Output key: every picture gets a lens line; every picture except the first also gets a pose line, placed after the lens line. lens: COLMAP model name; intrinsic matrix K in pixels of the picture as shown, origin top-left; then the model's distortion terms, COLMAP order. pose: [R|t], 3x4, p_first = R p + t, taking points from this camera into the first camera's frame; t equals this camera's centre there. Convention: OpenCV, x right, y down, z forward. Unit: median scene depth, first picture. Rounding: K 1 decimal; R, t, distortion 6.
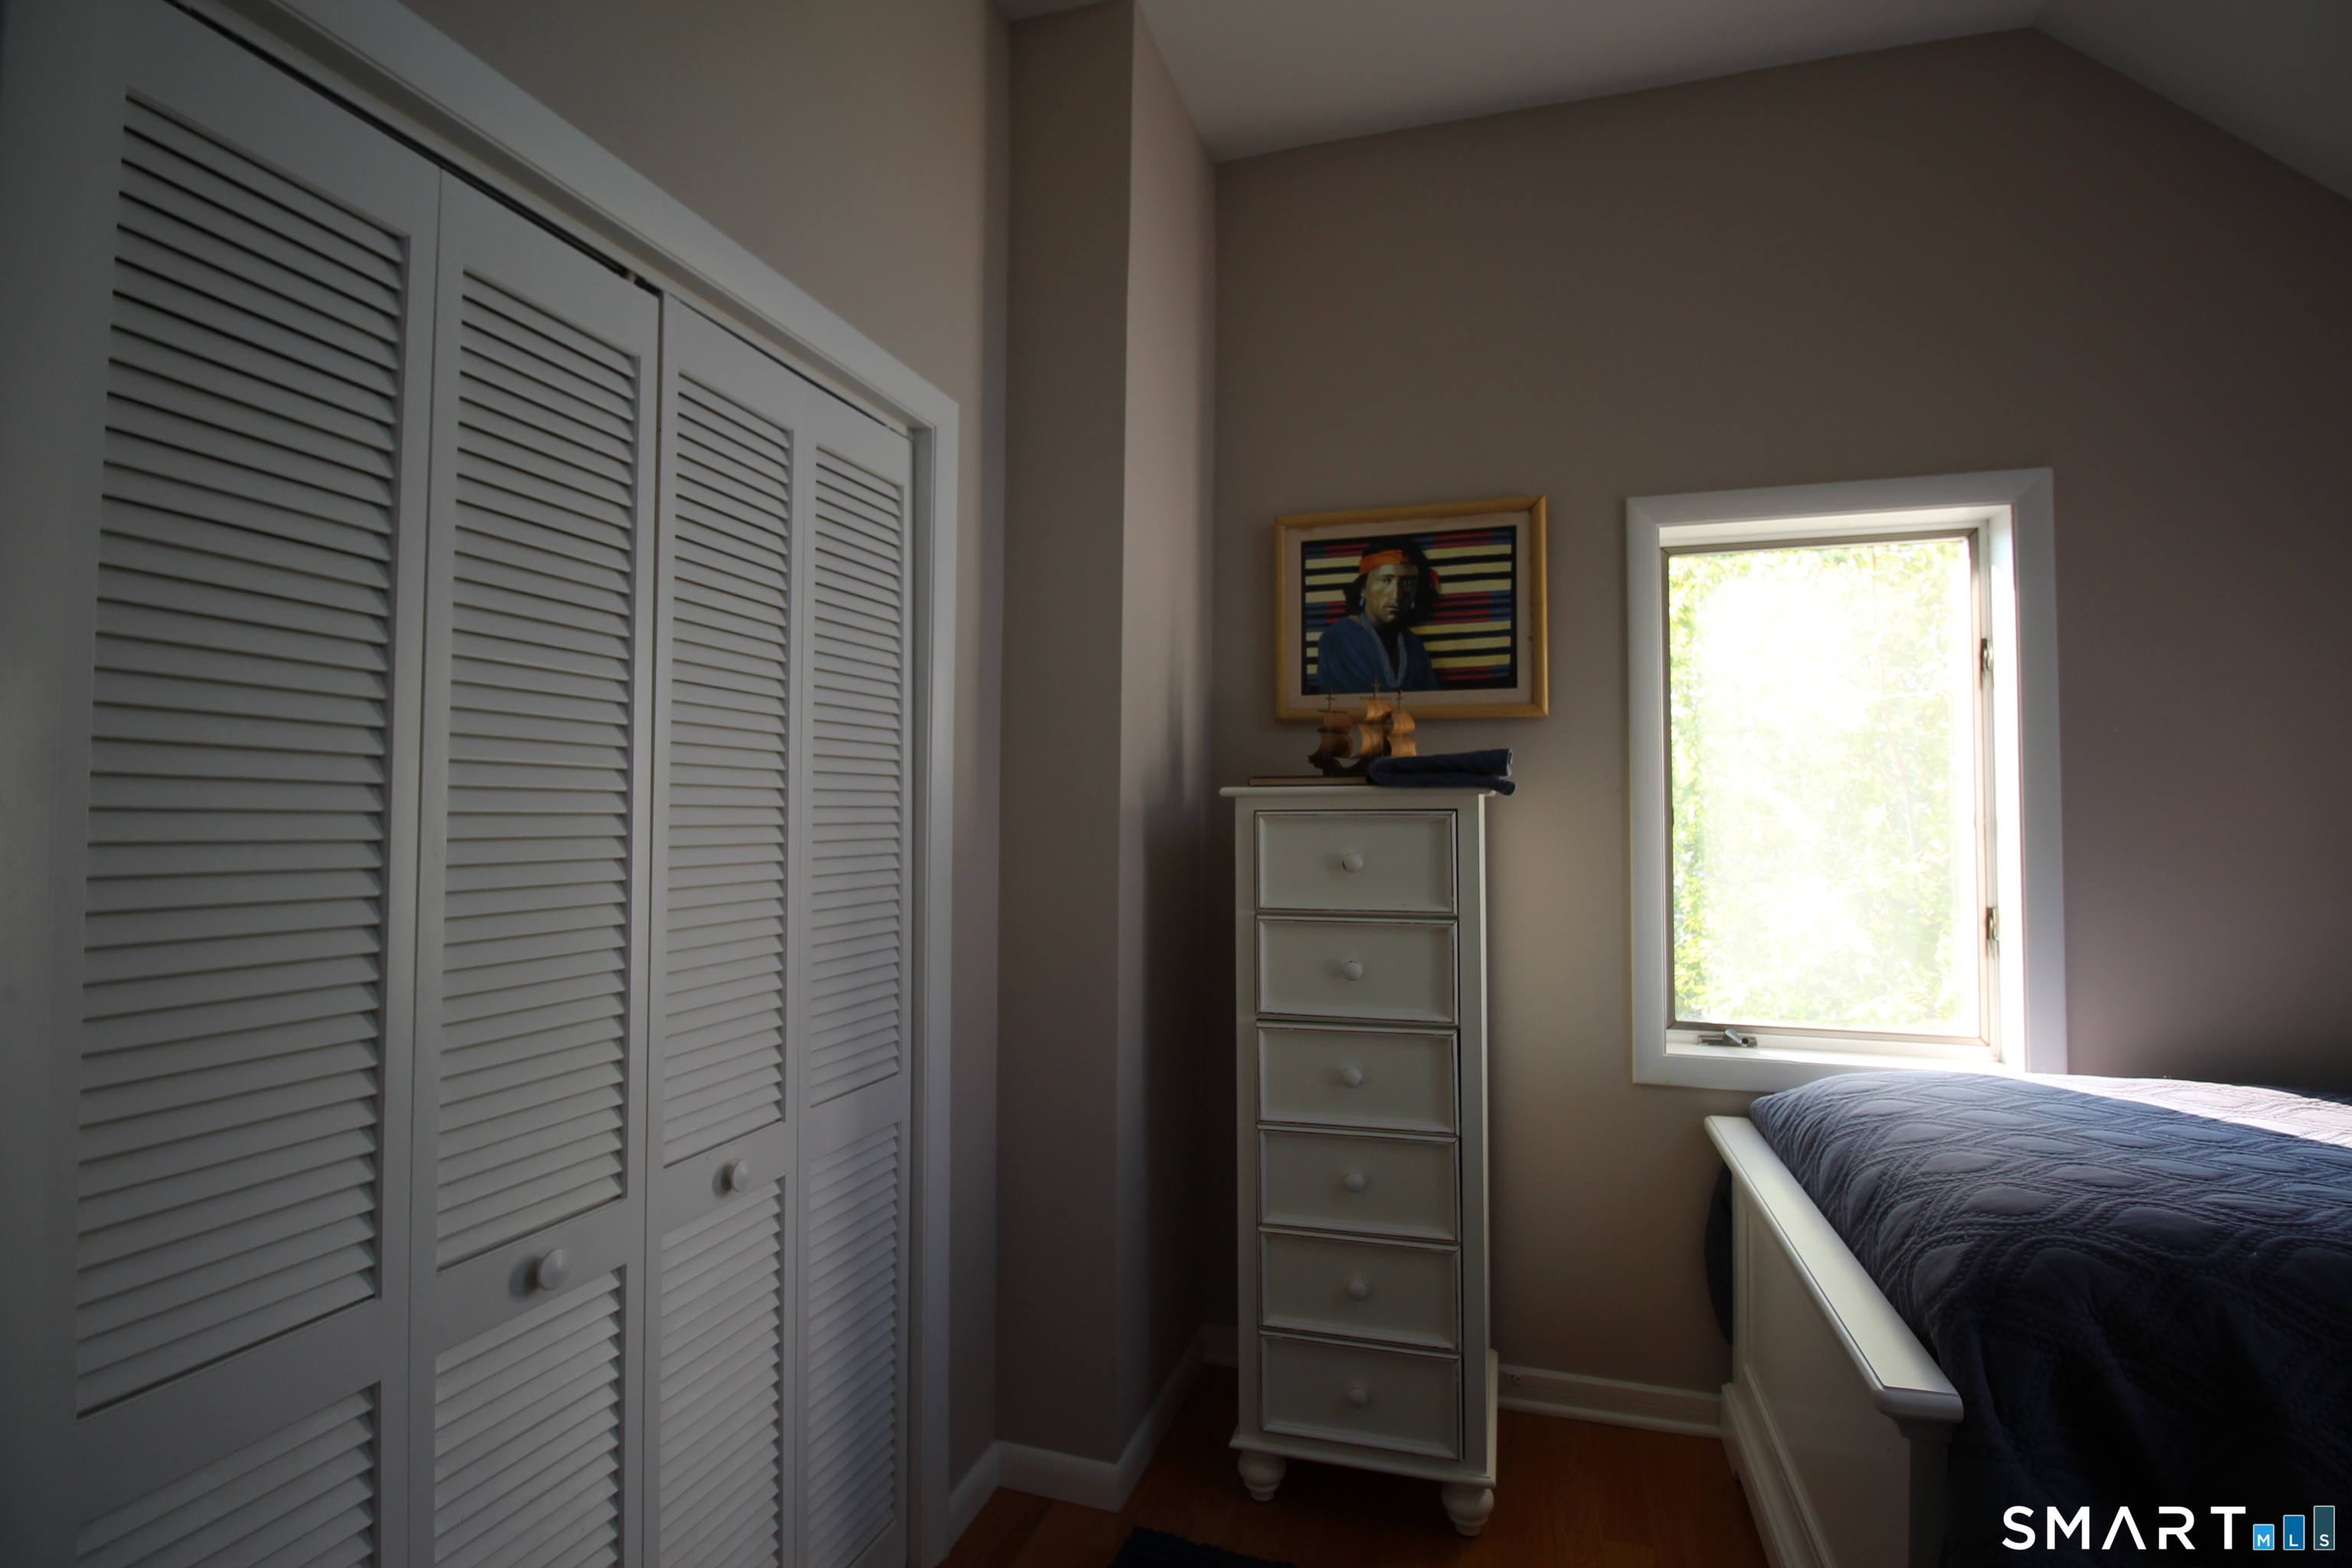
lens RADIAL K [[1098.6, 0, 1176.0], [0, 1098.6, 784.0], [0, 0, 1]] dist [0.000593, -0.014229]
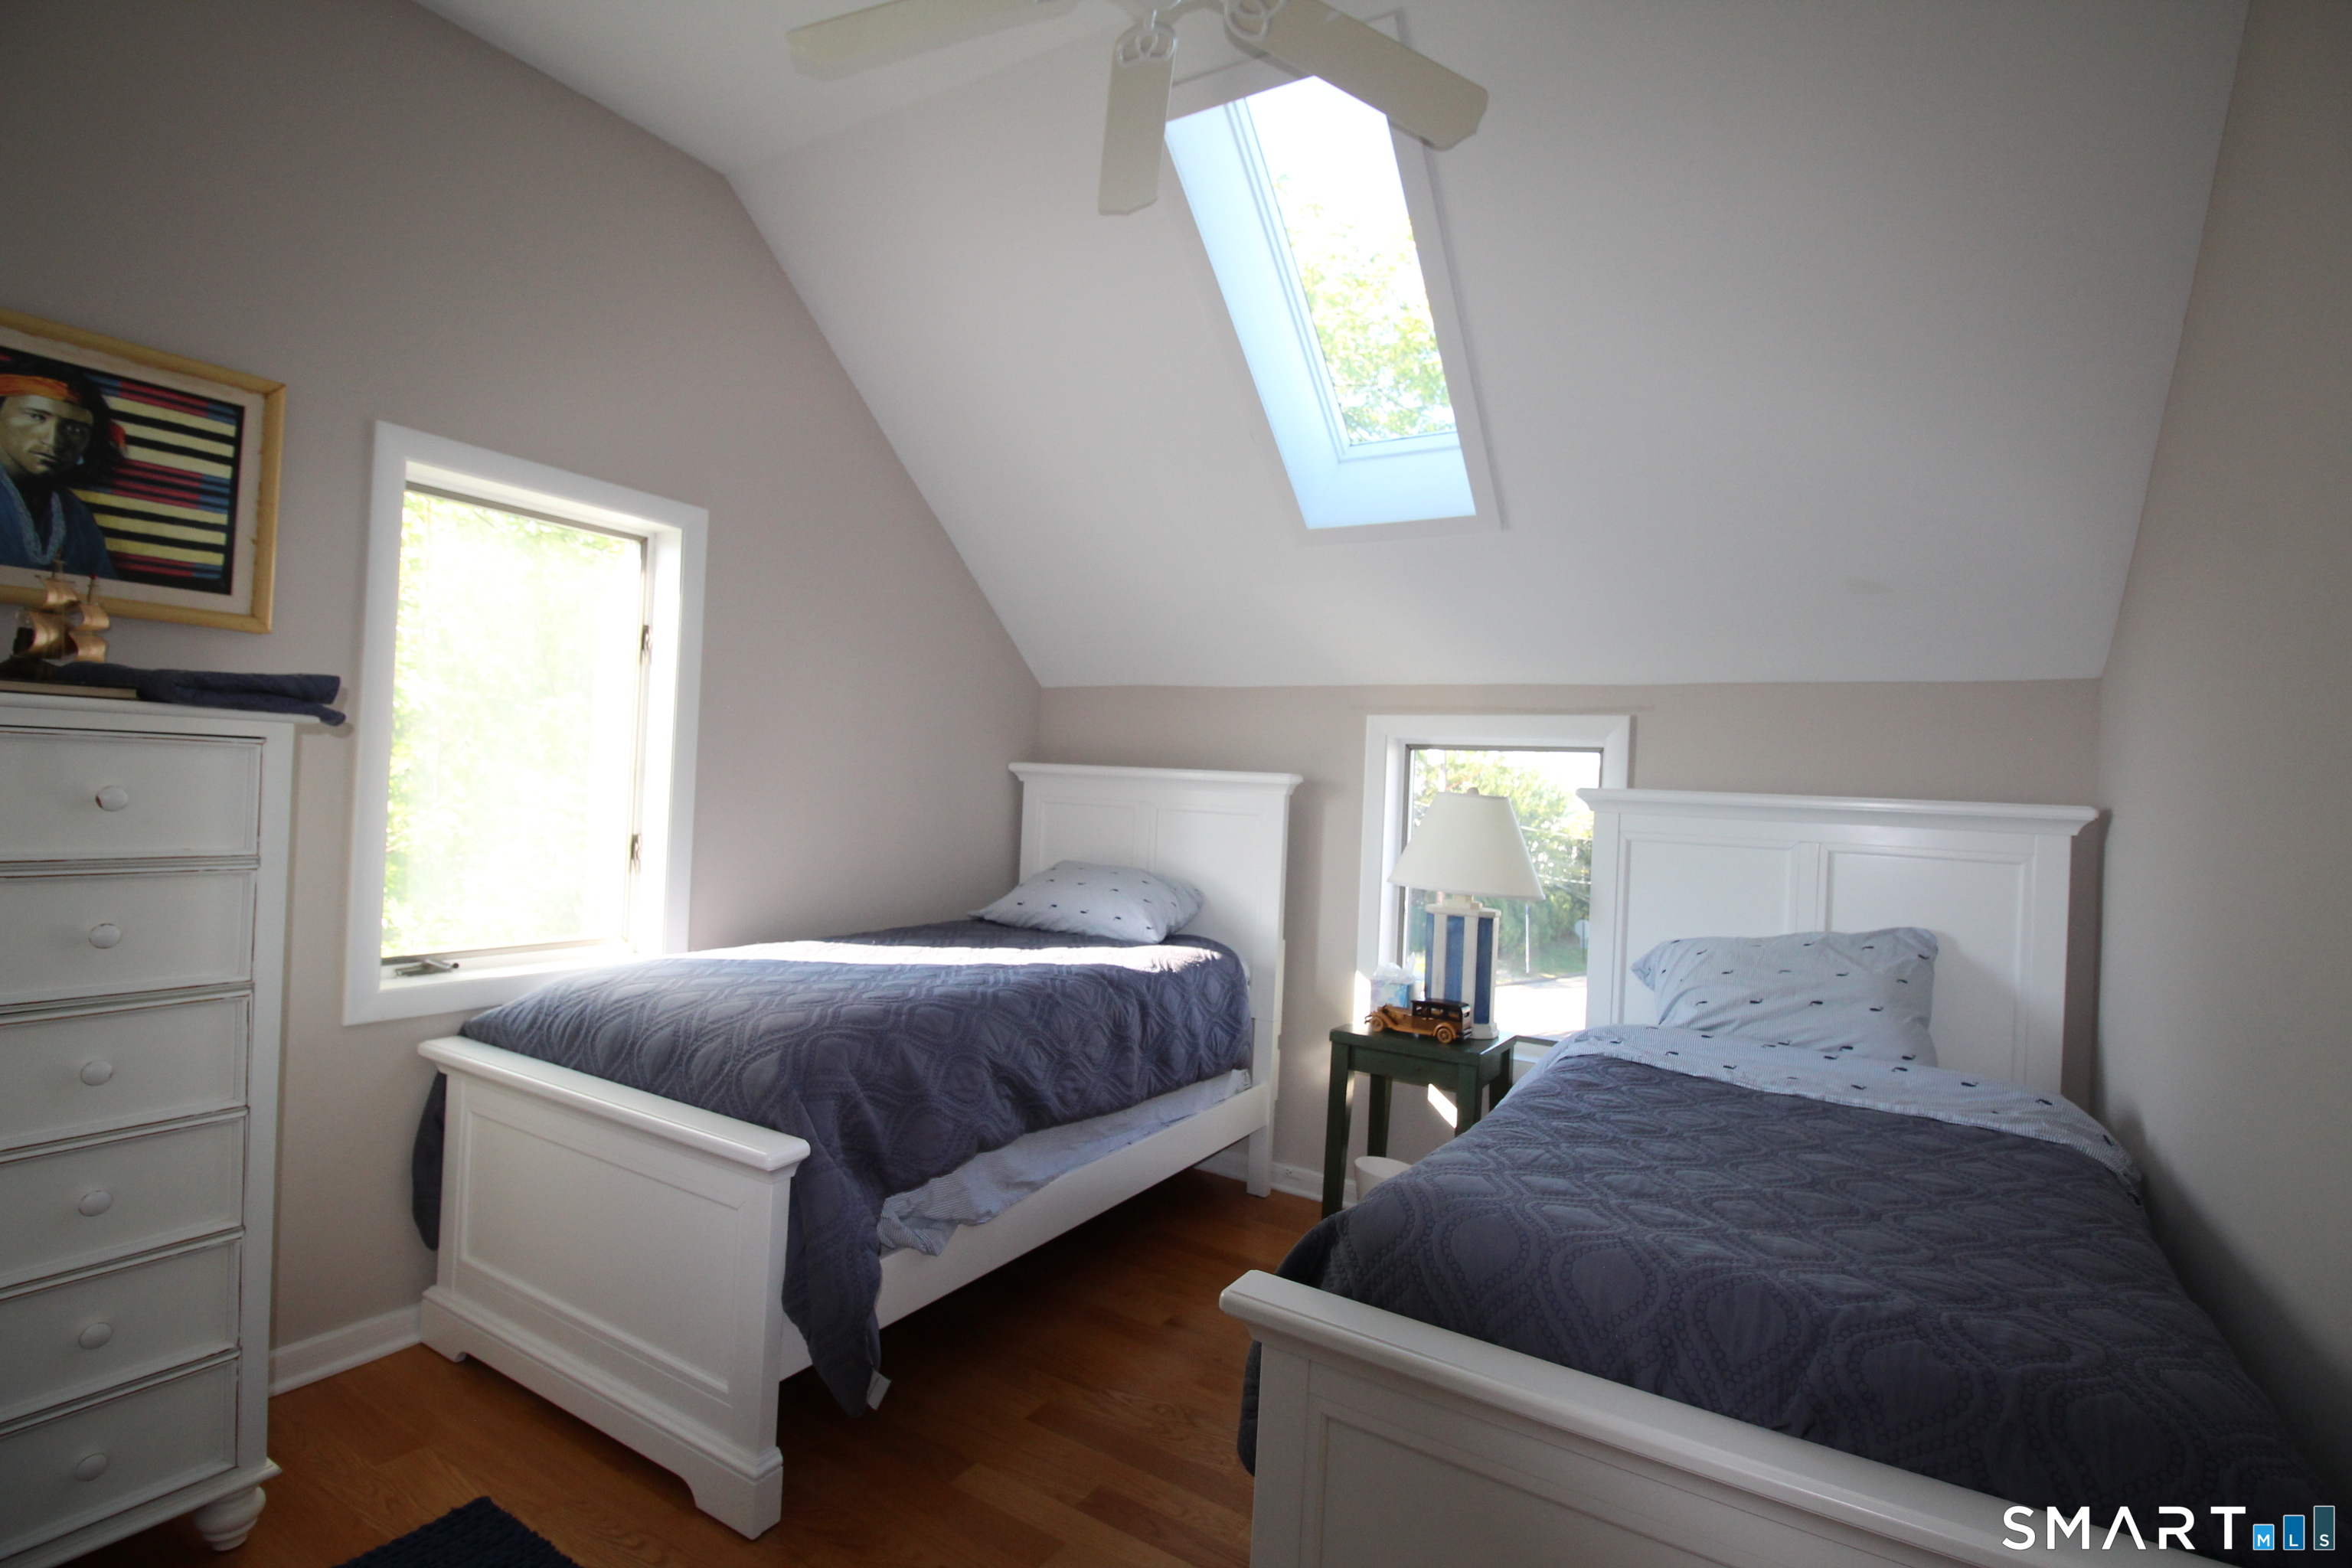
lens RADIAL K [[1098.6, 0, 1176.0], [0, 1098.6, 784.0], [0, 0, 1]] dist [0.000593, -0.014229]
pose [[0.243215, 0.014734, 0.969860, -0.343005], [-0.069327, 0.997592, 0.002230, 0.006549], [-0.967492, -0.067780, 0.243651, 0.071573]]
